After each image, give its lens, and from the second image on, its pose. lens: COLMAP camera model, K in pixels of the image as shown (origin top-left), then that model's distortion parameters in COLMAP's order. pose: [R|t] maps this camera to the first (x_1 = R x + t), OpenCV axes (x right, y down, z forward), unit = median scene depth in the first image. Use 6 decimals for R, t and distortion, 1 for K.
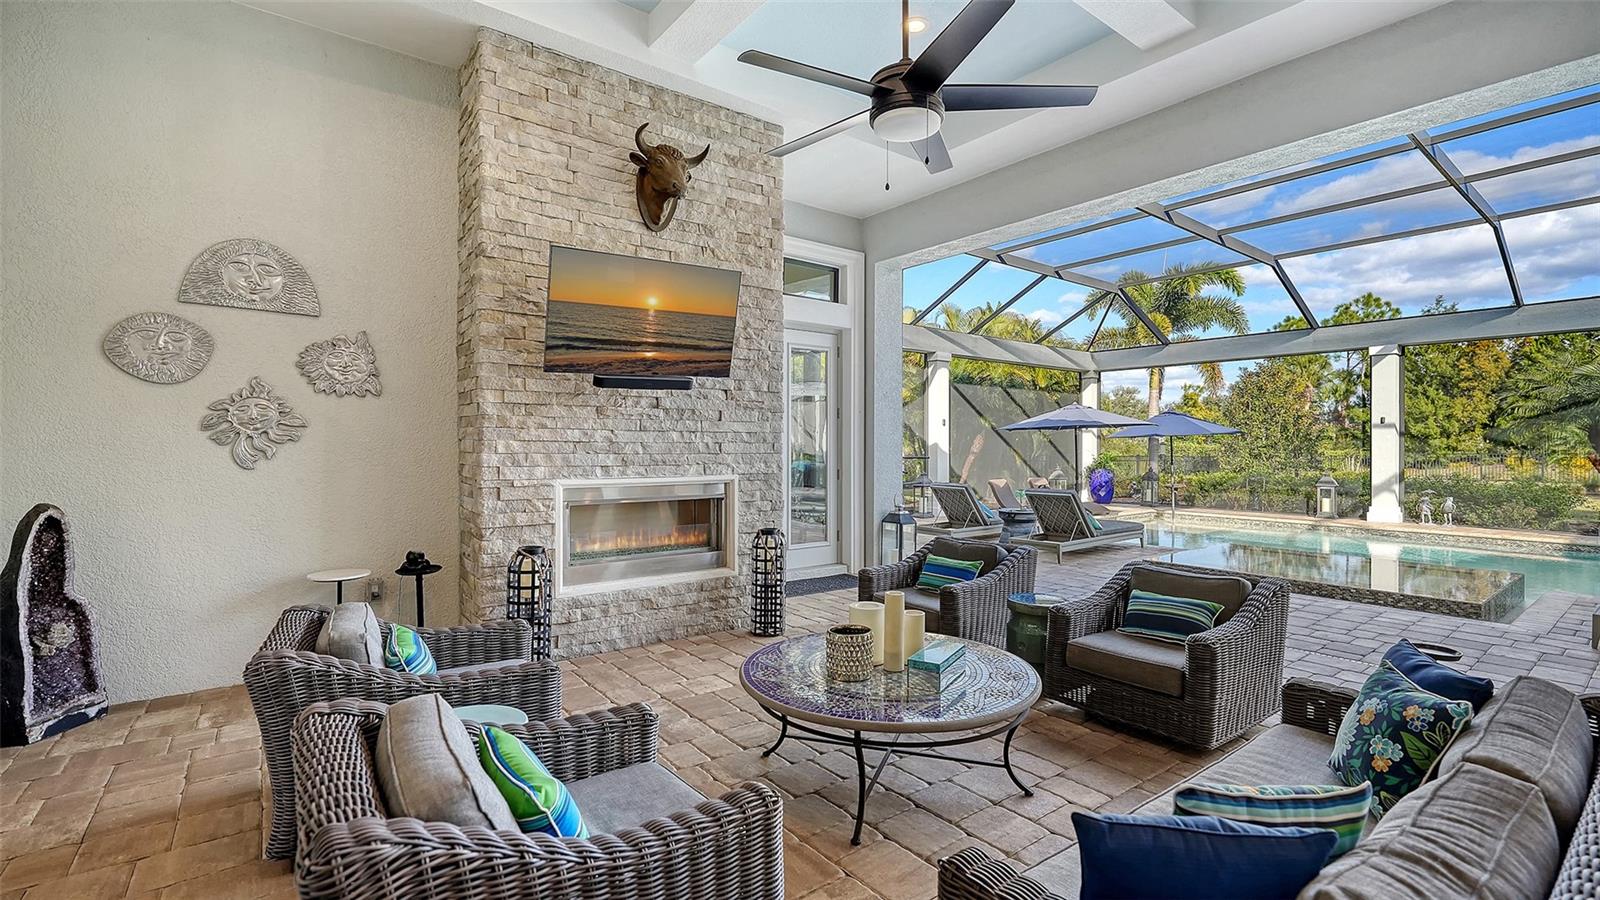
lens RADIAL K [[695.4, 0, 808.6], [0, 695.4, 447.9], [0, 0, 1]] dist [0.000206, 0.000041]
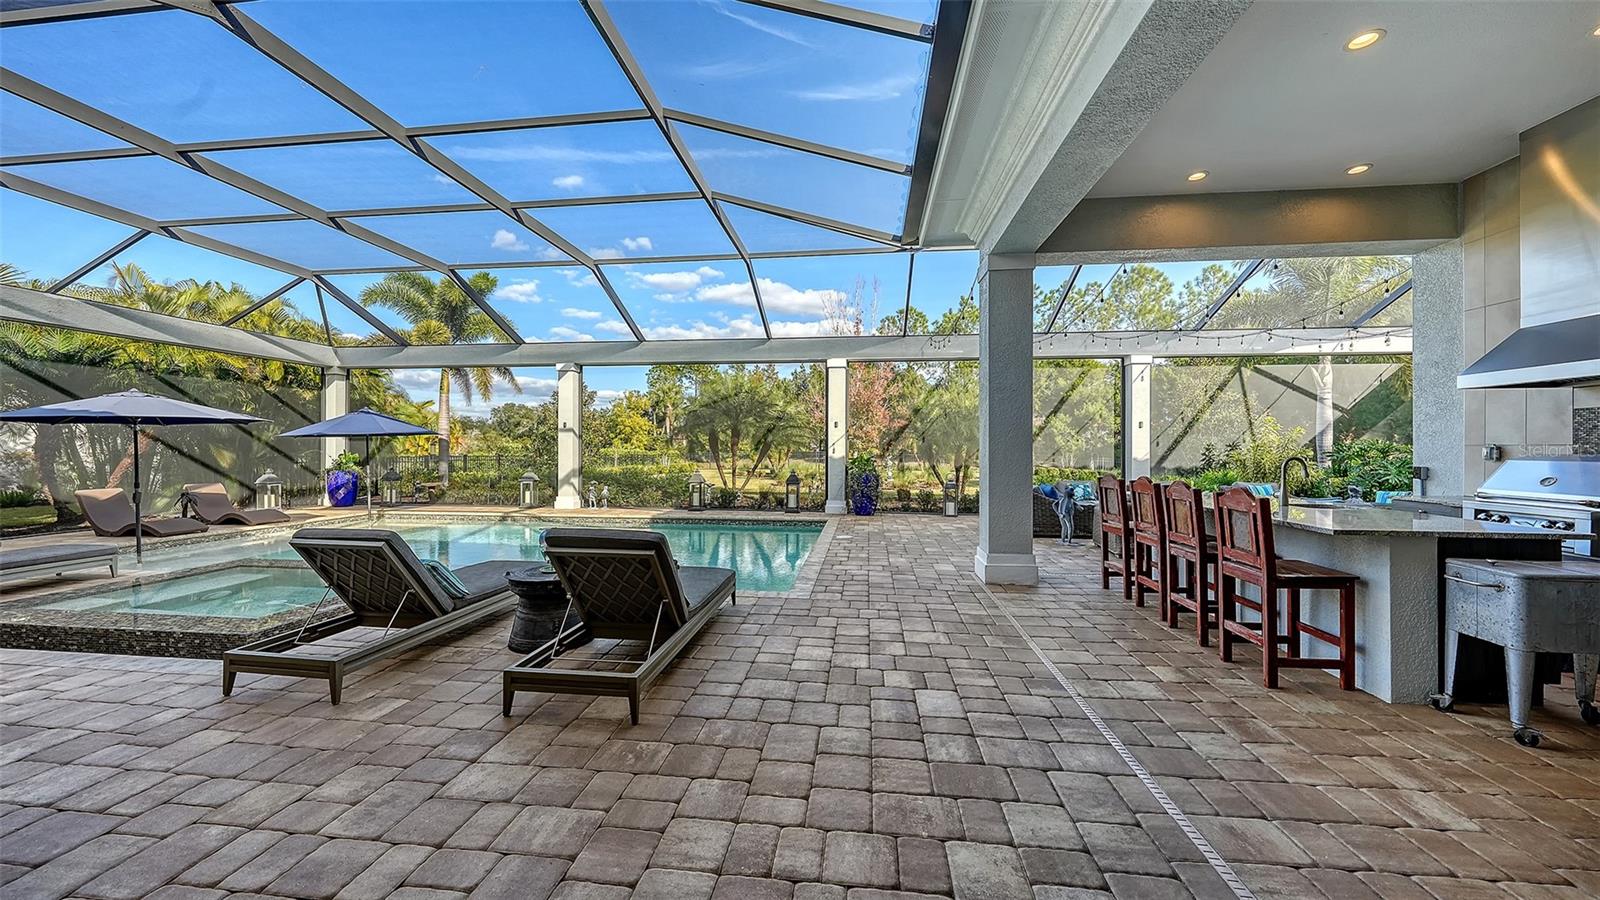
lens RADIAL K [[551.4, 0, 801.7], [0, 551.4, 450.1], [0, 0, 1]] dist [-0.004961, -0.000017]
pose [[0.701710, -0.002851, 0.712457, 0.444533], [0.002262, 0.999996, 0.001774, 0.003157], [-0.712459, 0.000367, 0.701714, 0.030662]]
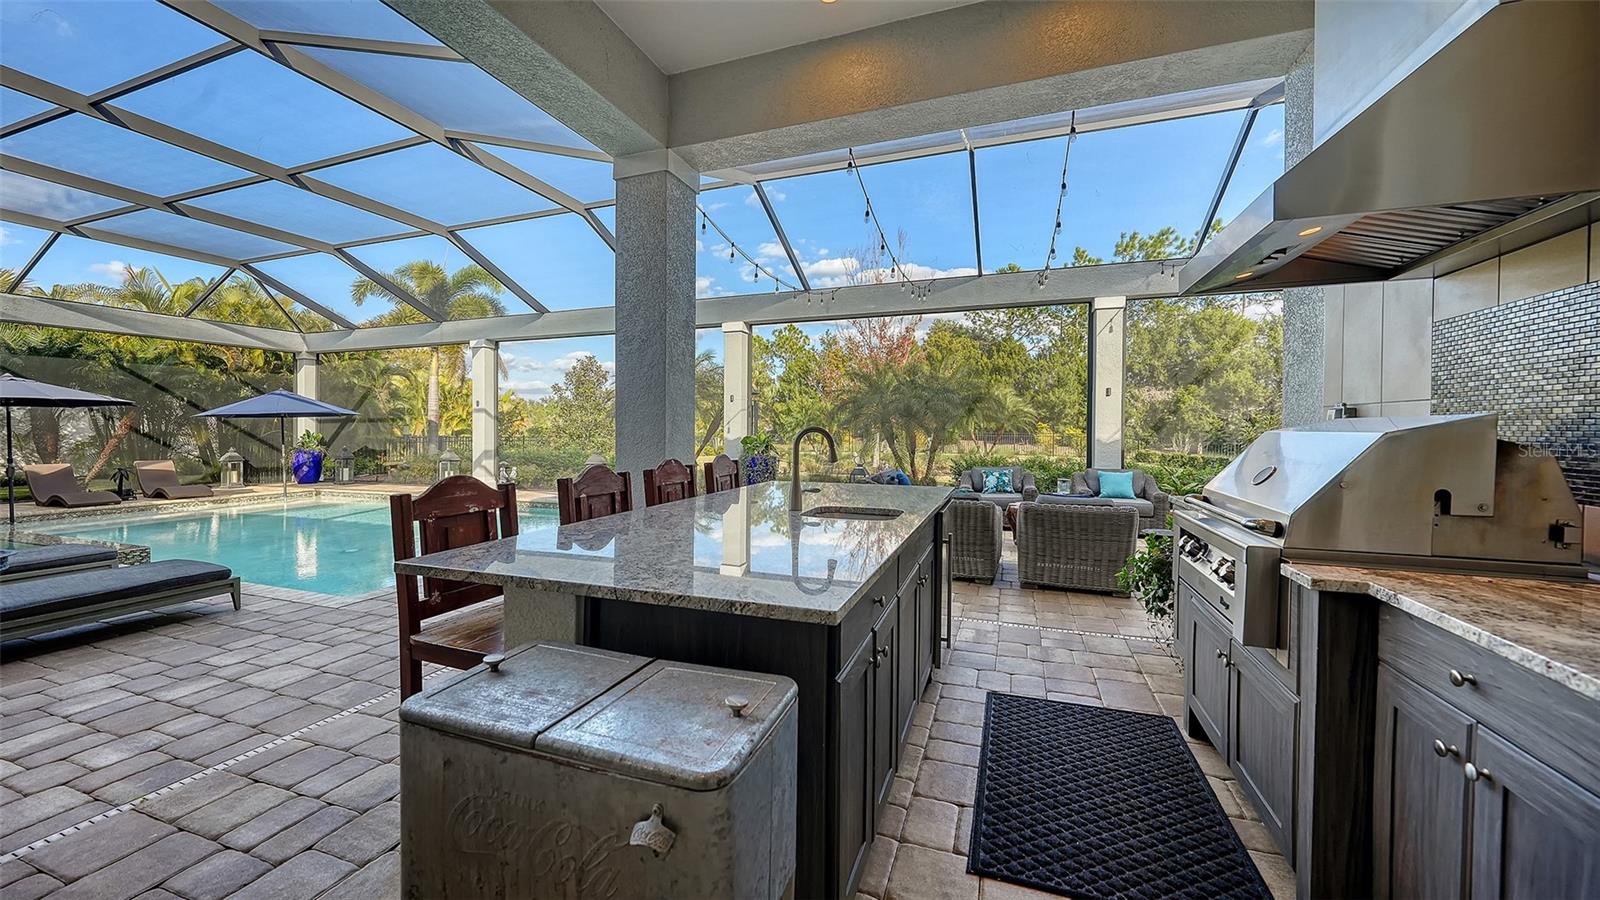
lens RADIAL K [[582.1, 0, 800.7], [0, 582.1, 437.6], [0, 0, 1]] dist [-0.005075, -0.000060]
pose [[0.846276, -0.008737, 0.532674, 0.787931], [0.004257, 0.999944, 0.009637, 0.010357], [-0.532728, -0.005888, 0.846266, -0.123933]]
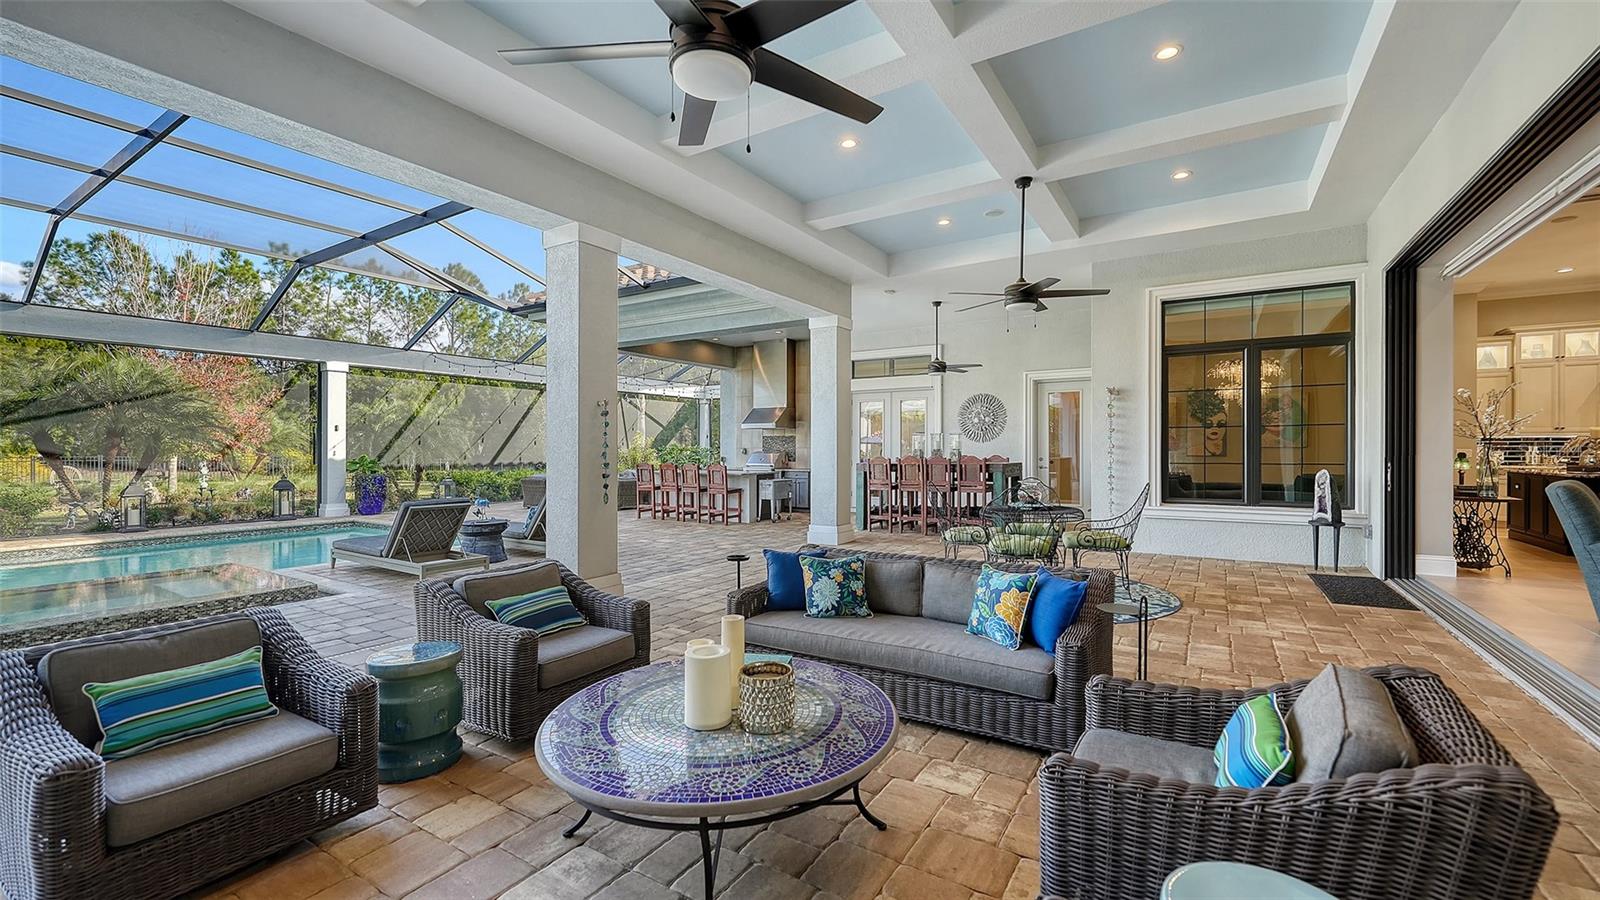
lens RADIAL K [[644.1, 0, 800.0], [0, 644.1, 450.0], [0, 0, 1]] dist [-0.002151, -0.000096]
pose [[-0.334125, -0.002917, 0.942524, -0.150303], [0.006854, 0.999961, 0.005524, -0.001494], [-0.942504, 0.008306, -0.334092, 0.267977]]
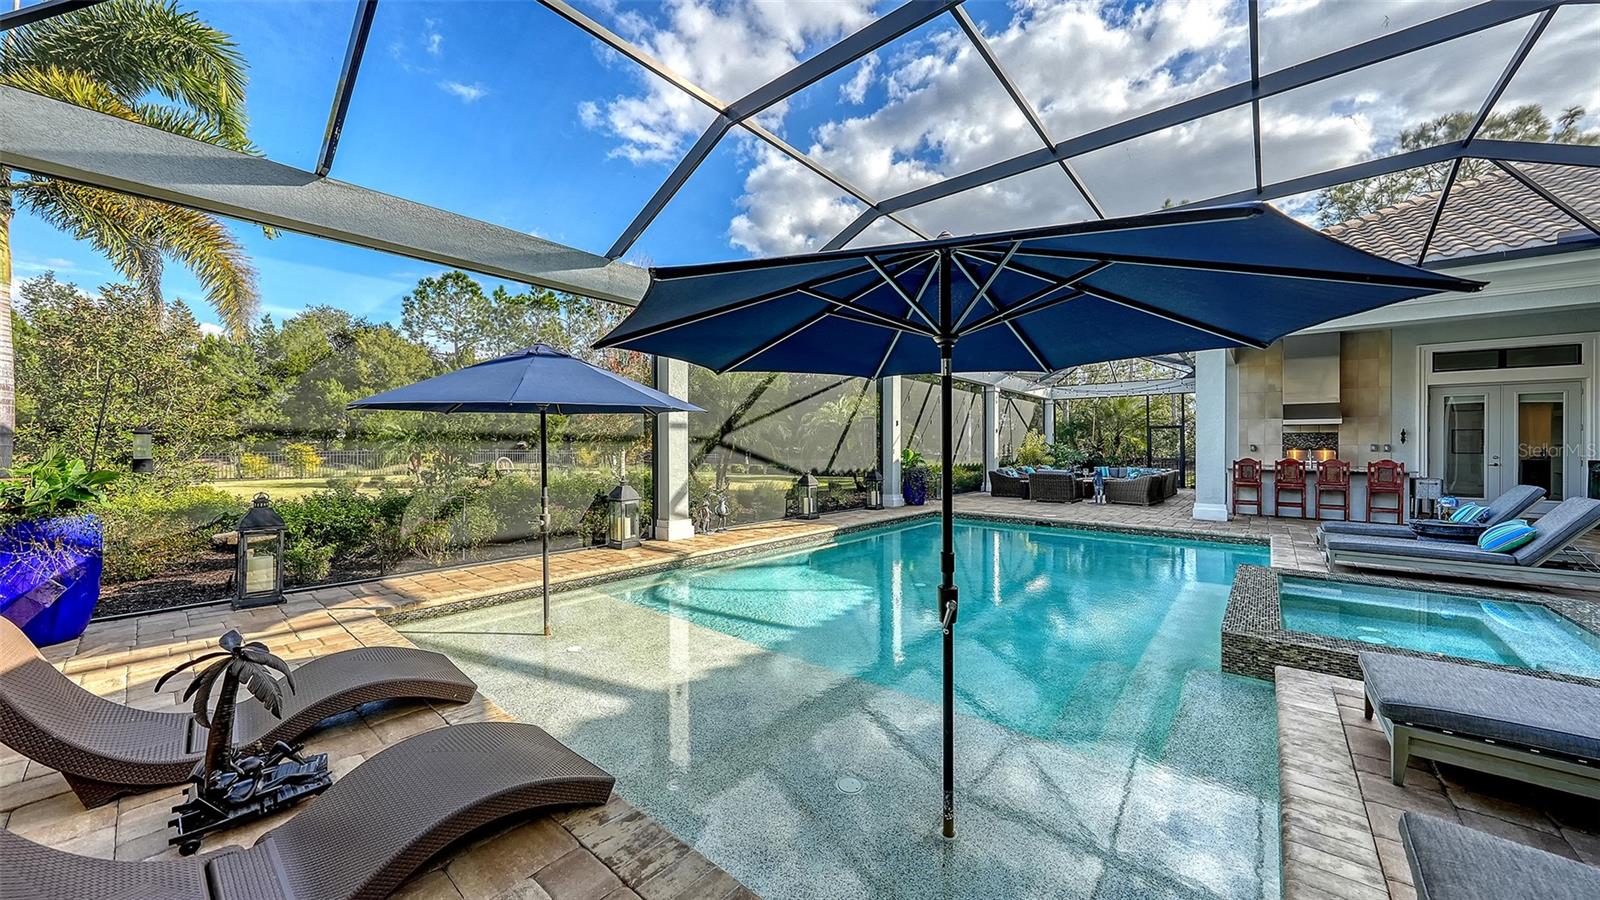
lens RADIAL K [[551.4, 0, 801.7], [0, 551.4, 450.1], [0, 0, 1]] dist [-0.004961, -0.000017]
pose [[-0.193960, -0.008604, 0.980972, 0.202008], [-0.000363, 0.999962, 0.008698, 0.002043], [-0.981009, 0.001331, -0.193956, 1.014072]]
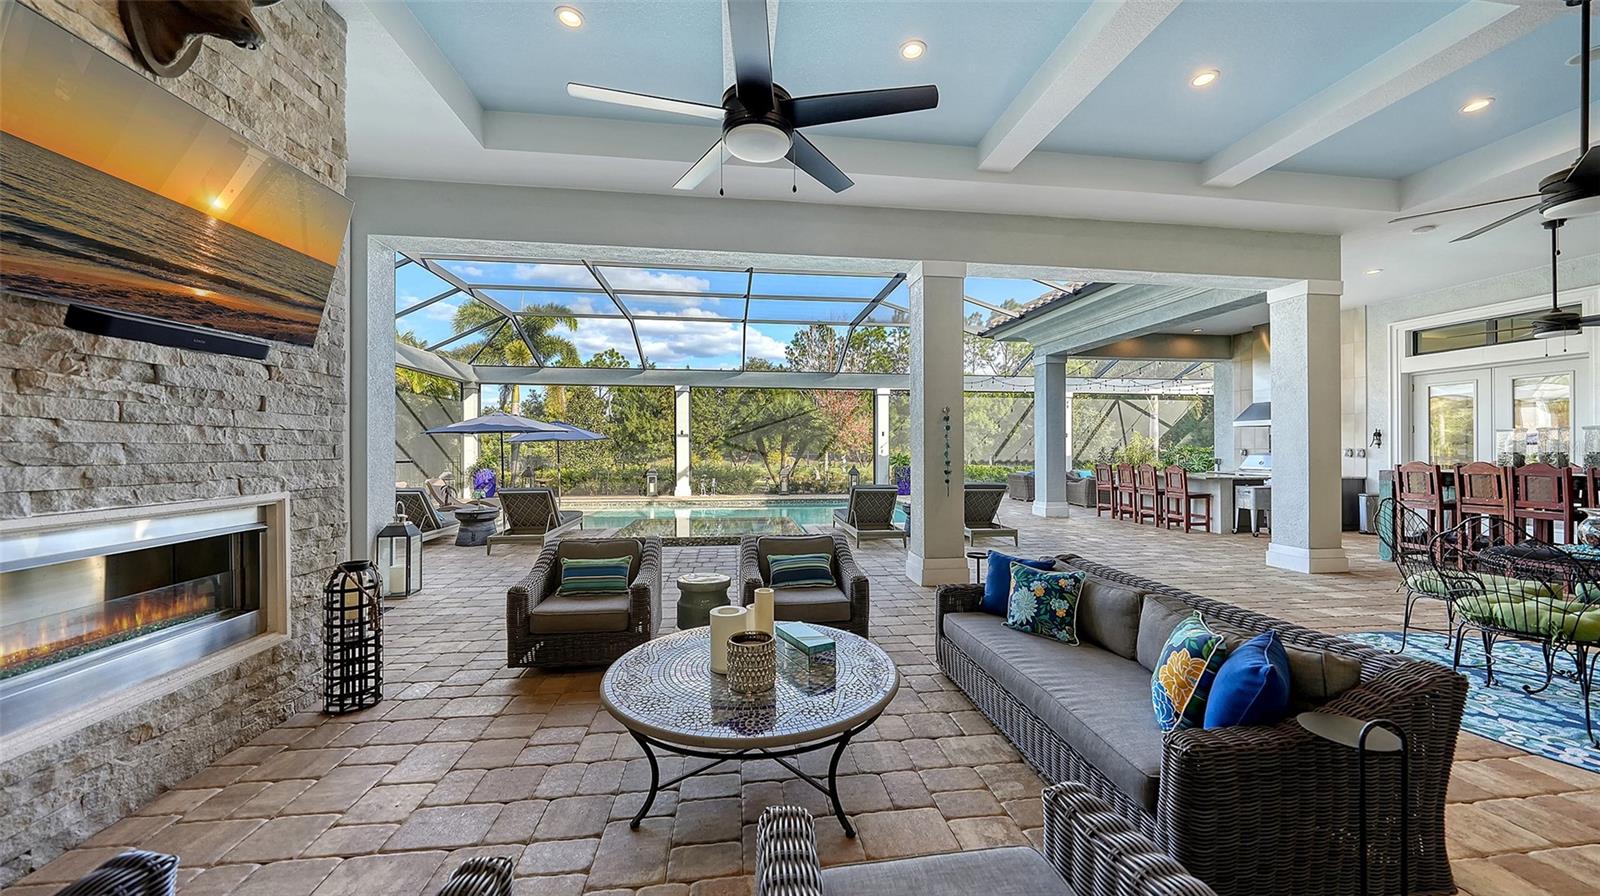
lens RADIAL K [[551.4, 0, 801.7], [0, 551.4, 448.1], [0, 0, 1]] dist [-0.004961, -0.000017]
pose [[0.511929, 0.000141, 0.859028, -0.125665], [0.002397, 0.999996, -0.001592, -0.000861], [-0.859024, 0.002874, 0.511927, 0.120102]]
